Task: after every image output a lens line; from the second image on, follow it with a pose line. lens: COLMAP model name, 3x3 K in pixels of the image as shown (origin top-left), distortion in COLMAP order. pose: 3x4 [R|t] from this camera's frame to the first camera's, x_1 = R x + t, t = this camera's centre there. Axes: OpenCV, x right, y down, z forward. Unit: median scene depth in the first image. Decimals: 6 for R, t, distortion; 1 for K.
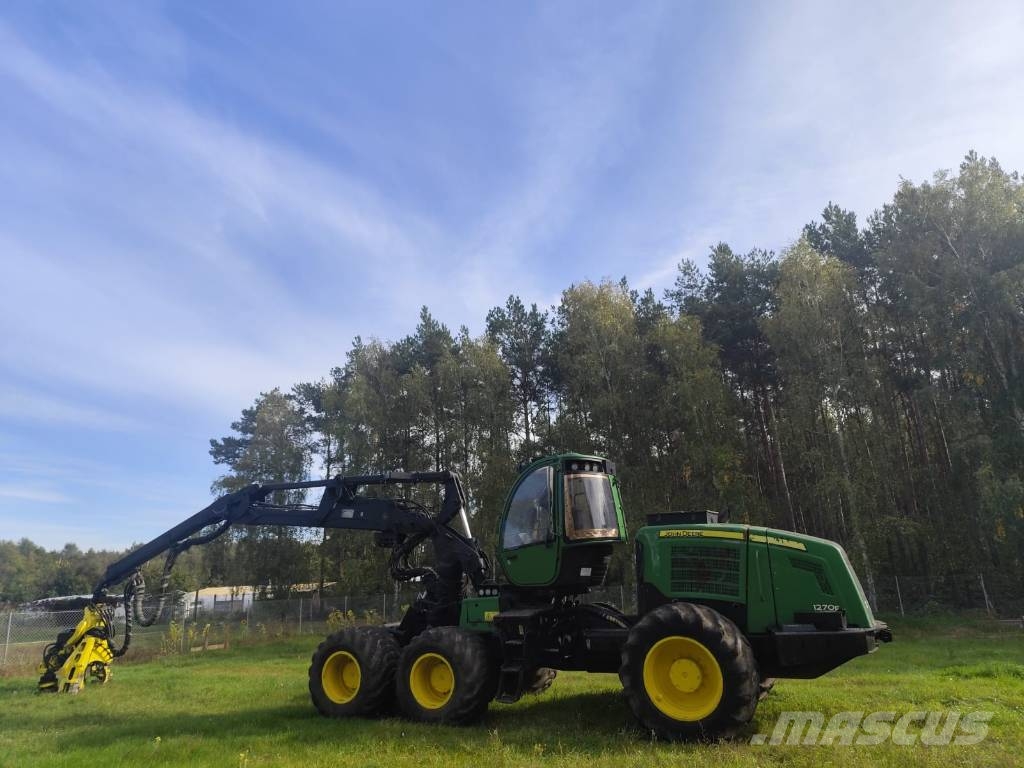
lens RADIAL K [[706.5, 0, 507.3], [0, 706.5, 384.3], [0, 0, 1]] dist [0.030846, -0.034743]
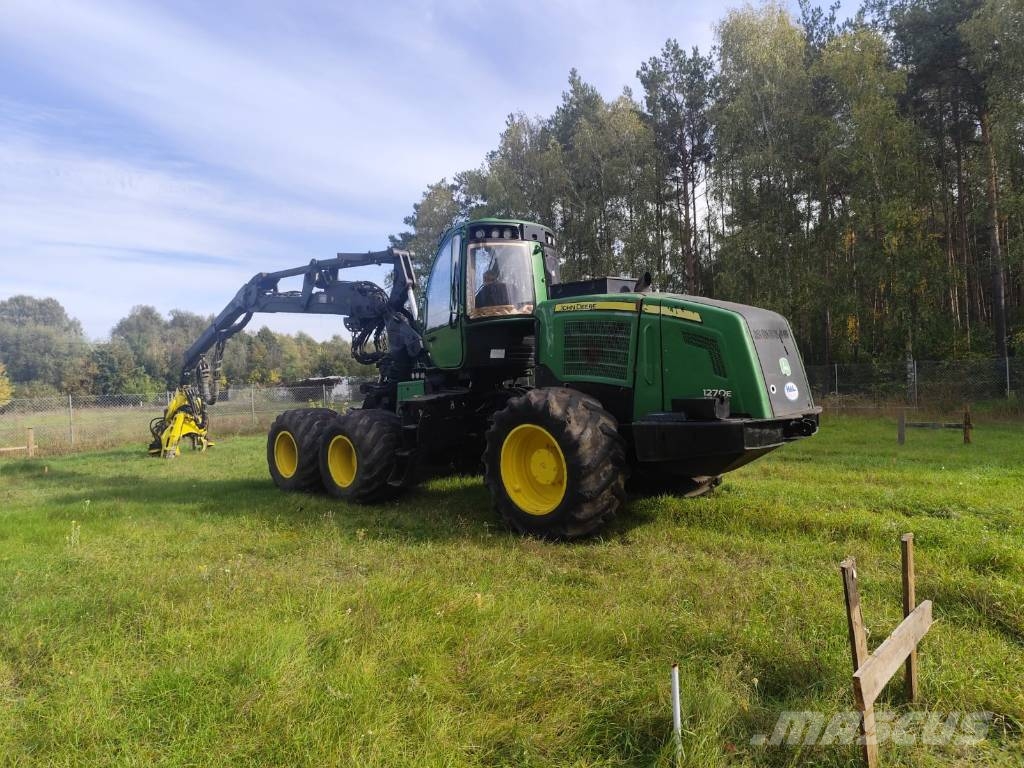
lens RADIAL K [[706.5, 0, 507.3], [0, 706.5, 384.3], [0, 0, 1]] dist [0.030846, -0.034743]
pose [[0.947542, 0.000648, -0.319631, 0.419290], [0.093637, 0.955562, 0.279524, 0.057948], [0.305608, -0.294790, 0.905374, 0.199775]]
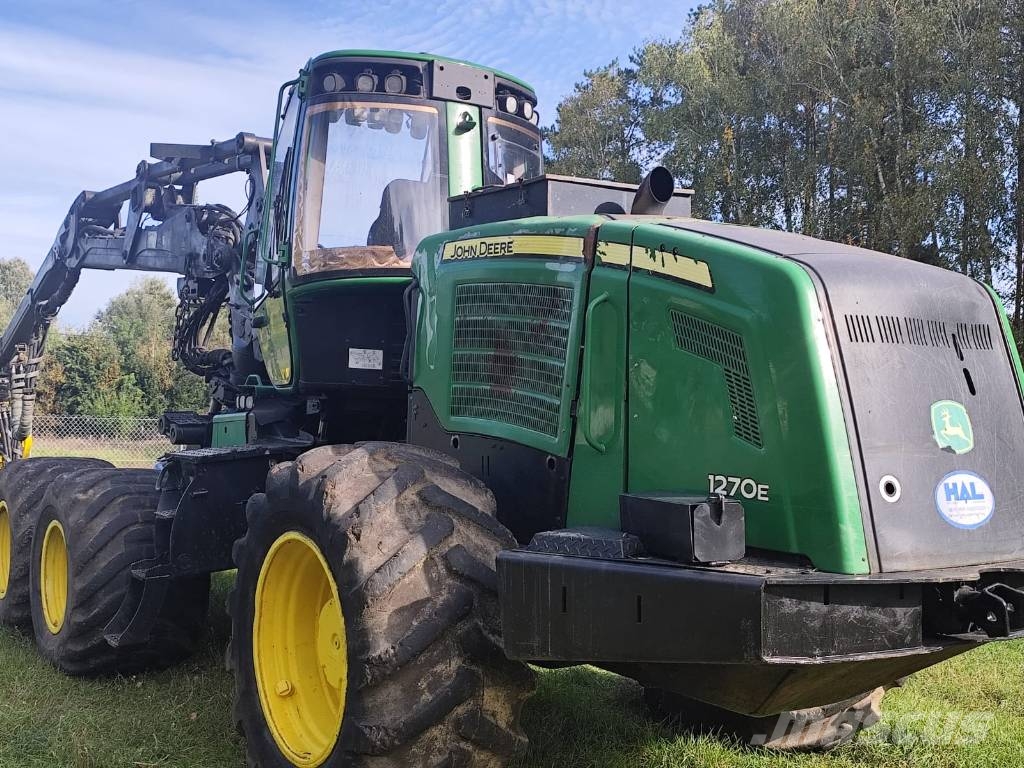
lens RADIAL K [[1252.2, 0, 512.0], [0, 1252.2, 384.0], [0, 0, 1]] dist [0.036442, -0.042554]
pose [[0.860296, 0.038384, -0.508348, 0.542239], [0.088320, 0.970861, 0.222775, 0.138563], [0.502086, -0.236549, 0.831838, 0.489305]]
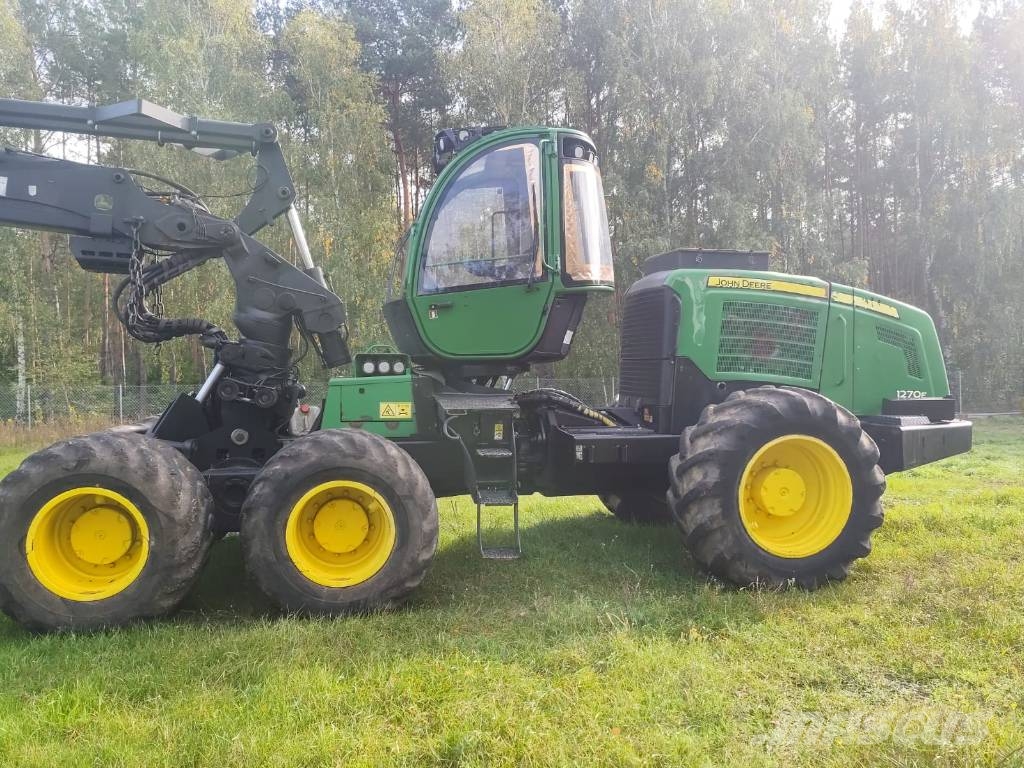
lens RADIAL K [[829.3, 0, 506.0], [0, 829.3, 382.0], [0, 0, 1]] dist [0.027172, -0.012849]
pose [[0.794443, 0.021211, 0.606969, -0.357690], [-0.179259, 0.963056, 0.200971, 0.177979], [-0.580282, -0.268465, 0.768895, 0.510313]]
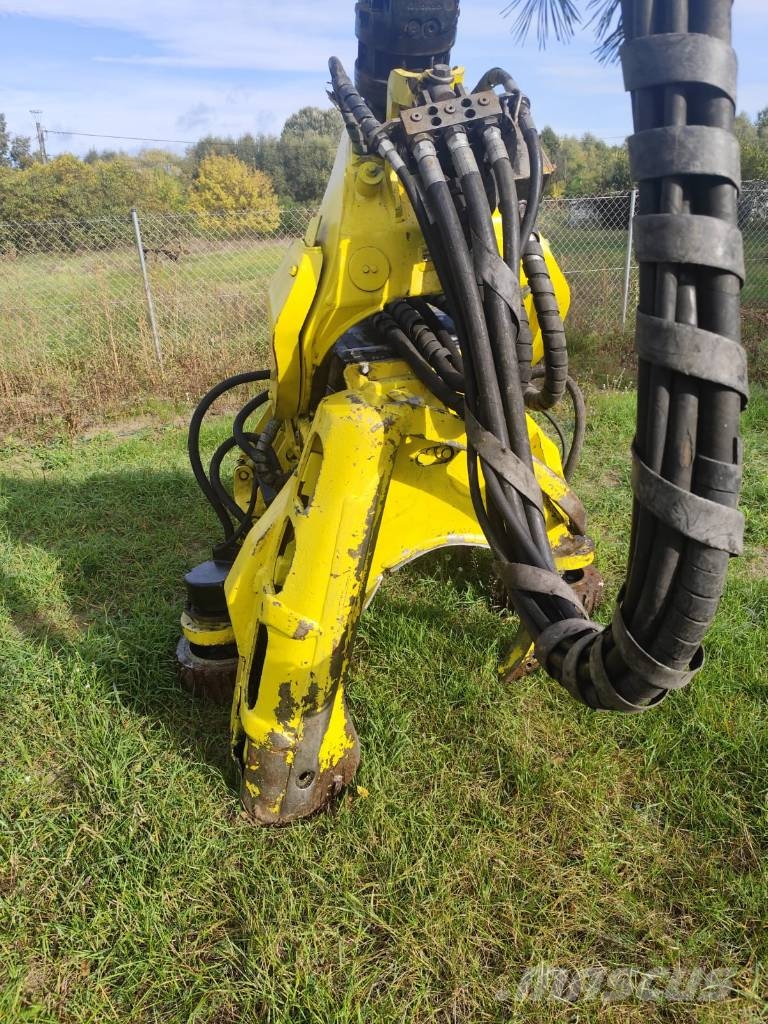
lens RADIAL K [[697.6, 0, 379.9], [0, 697.6, 511.9], [0, 0, 1]] dist [0.041184, -0.053410]
pose [[0.657788, 0.297081, -0.692140, -0.743718], [0.227775, 0.797444, 0.558750, 0.459037], [0.717937, -0.525192, 0.456882, 1.396990]]
